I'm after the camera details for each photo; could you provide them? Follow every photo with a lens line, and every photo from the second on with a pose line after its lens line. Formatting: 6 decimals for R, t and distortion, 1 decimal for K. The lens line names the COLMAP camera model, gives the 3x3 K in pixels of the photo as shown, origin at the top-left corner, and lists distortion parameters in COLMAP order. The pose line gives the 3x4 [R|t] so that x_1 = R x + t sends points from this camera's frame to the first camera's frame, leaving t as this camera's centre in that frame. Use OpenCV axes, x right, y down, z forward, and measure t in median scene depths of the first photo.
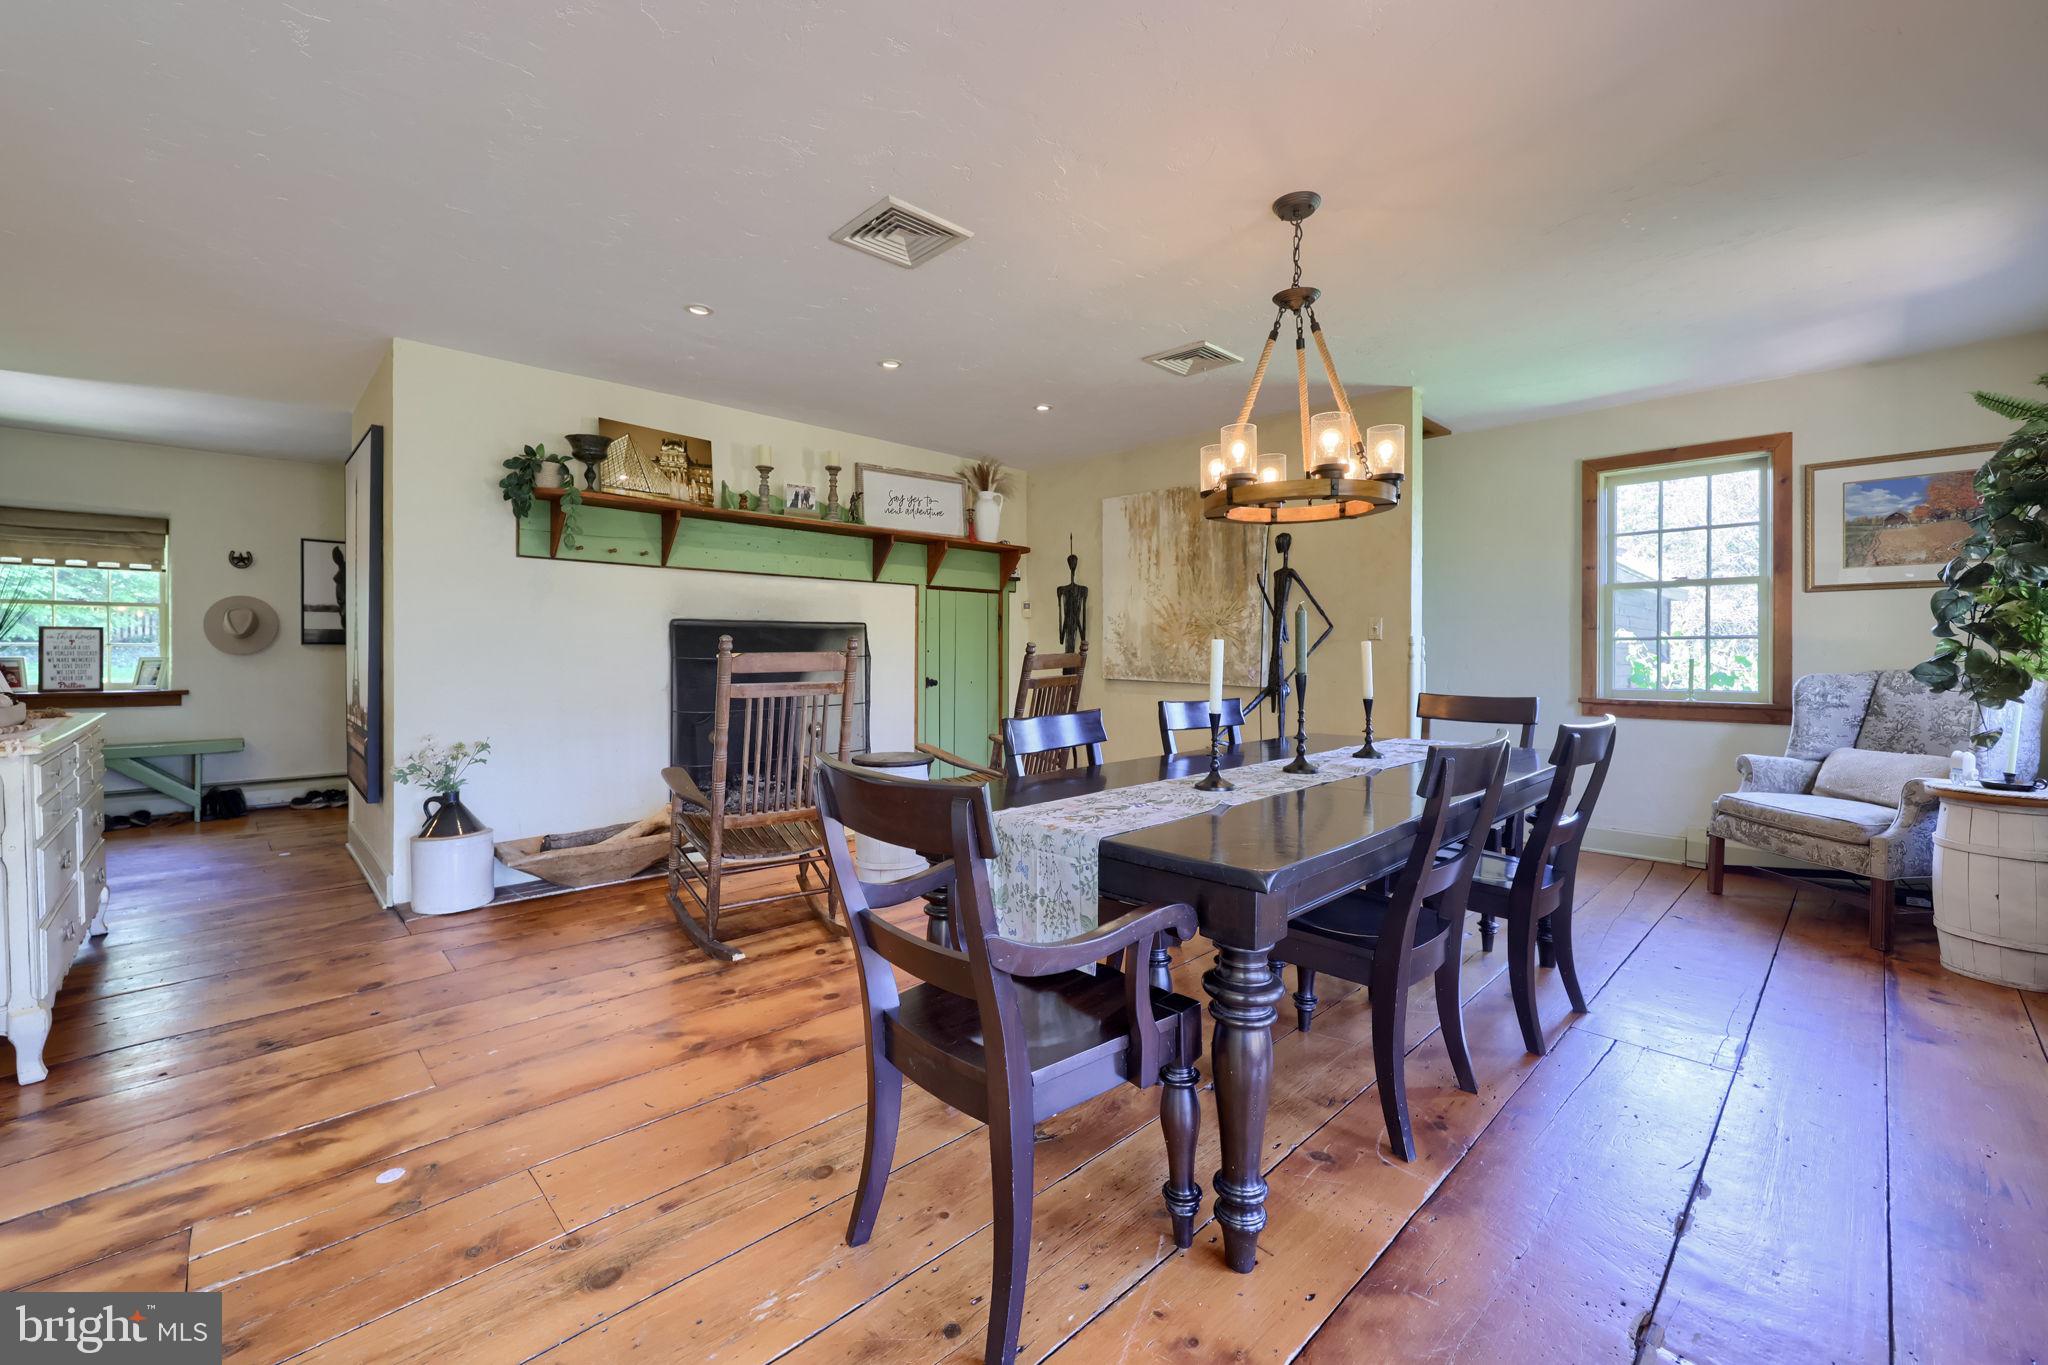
lens RADIAL K [[821.5, 0, 1023.9], [0, 821.5, 666.1], [0, 0, 1]] dist [-0.001312, 0.000129]
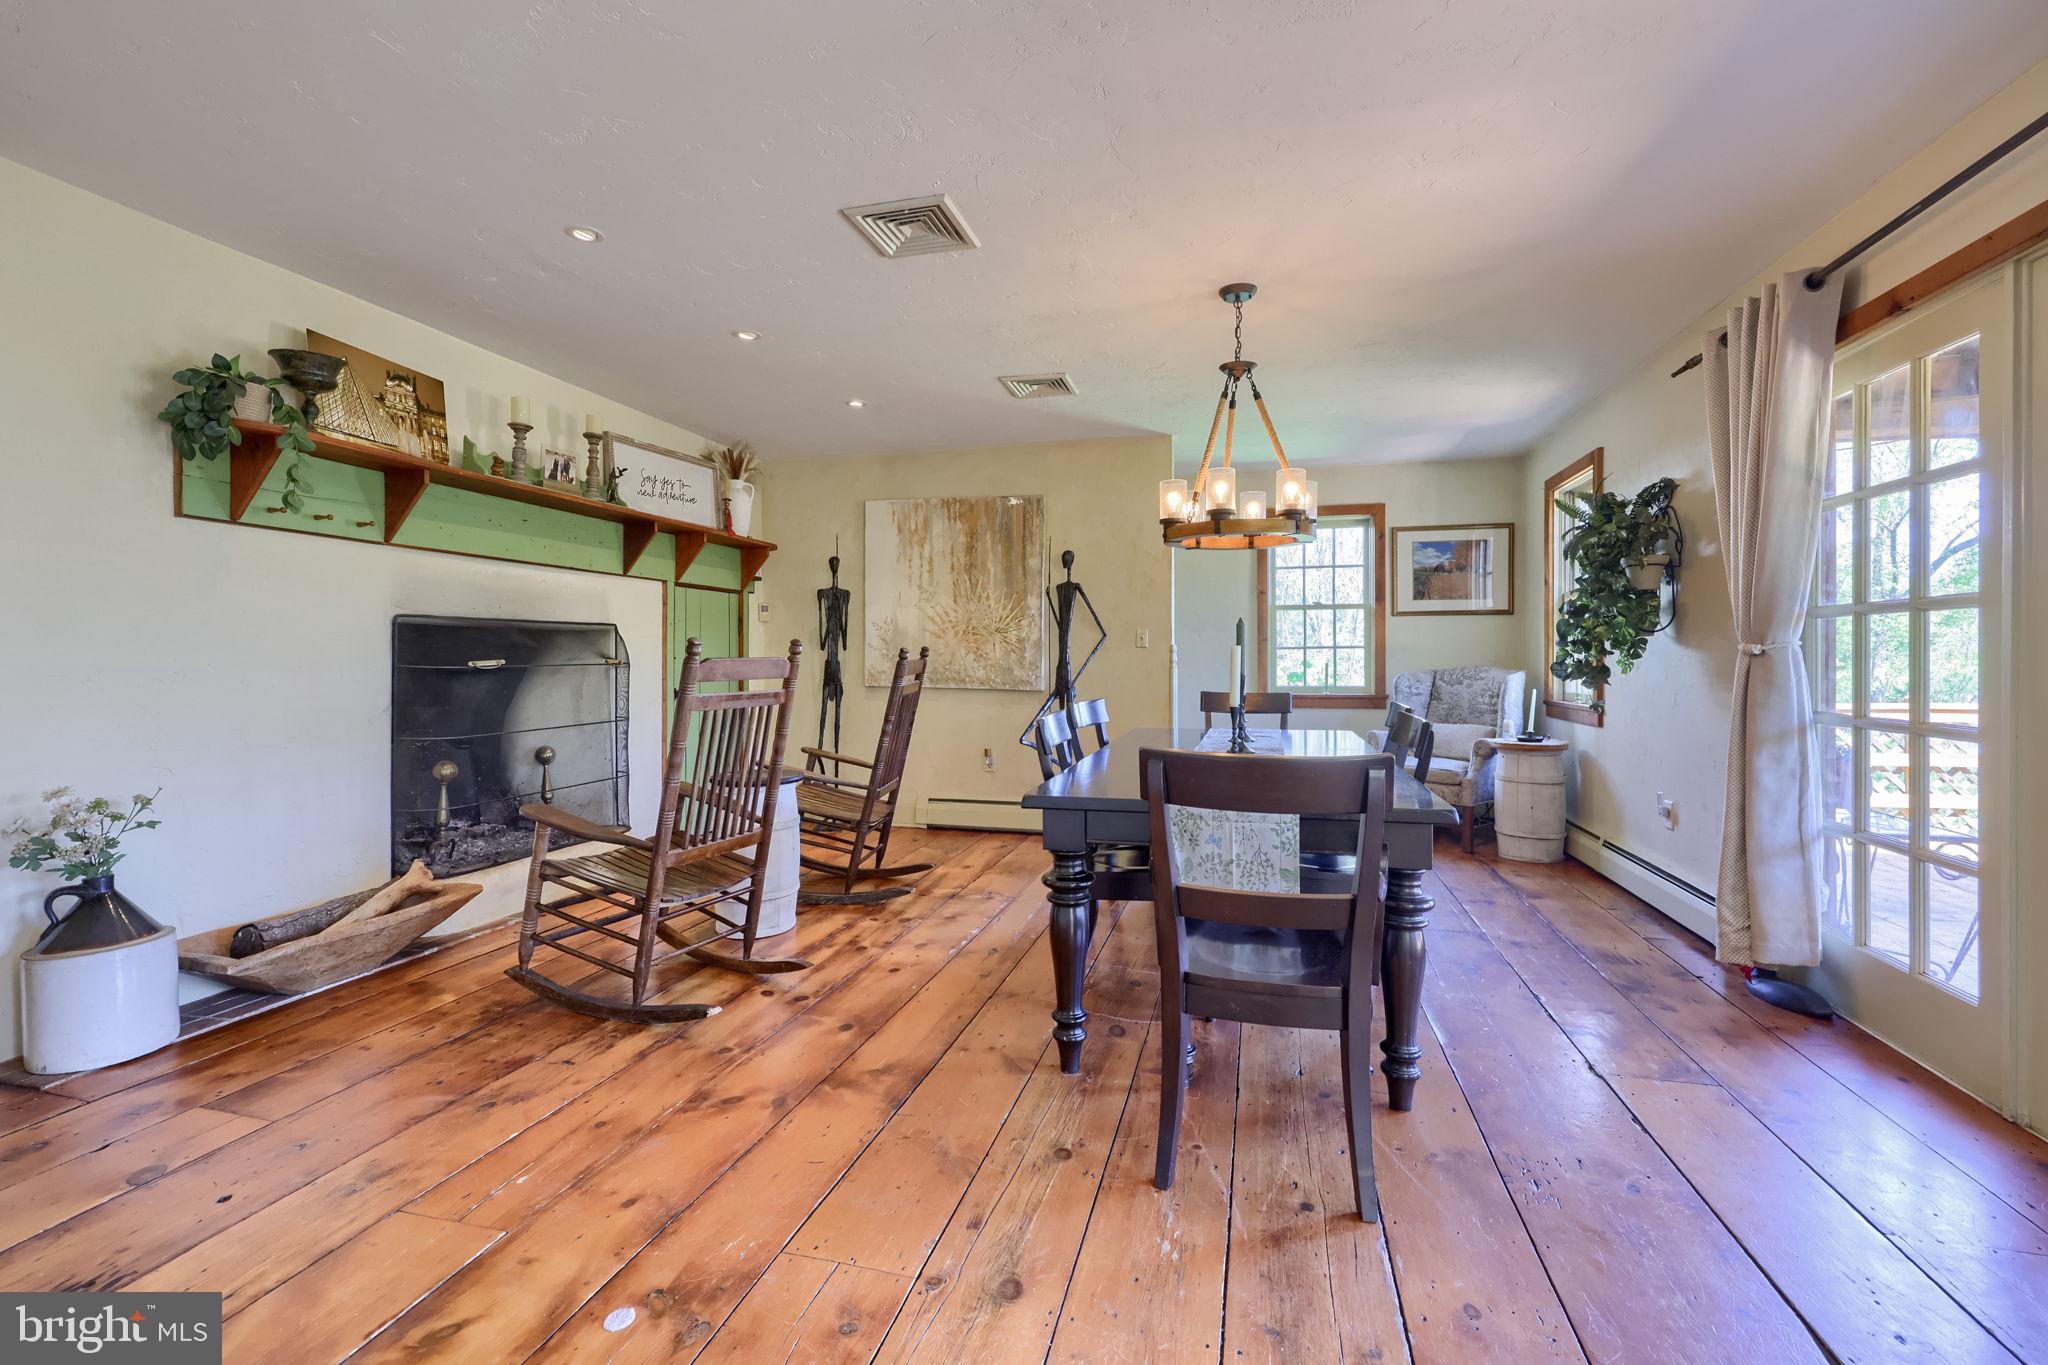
lens RADIAL K [[869.1, 0, 1024.8], [0, 869.1, 674.5], [0, 0, 1]] dist [0.000630, -0.000203]
pose [[0.853942, -0.010805, 0.520257, -0.382072], [0.011235, 0.999934, 0.002327, 0.001823], [-0.520248, 0.003858, 0.854007, 0.035800]]
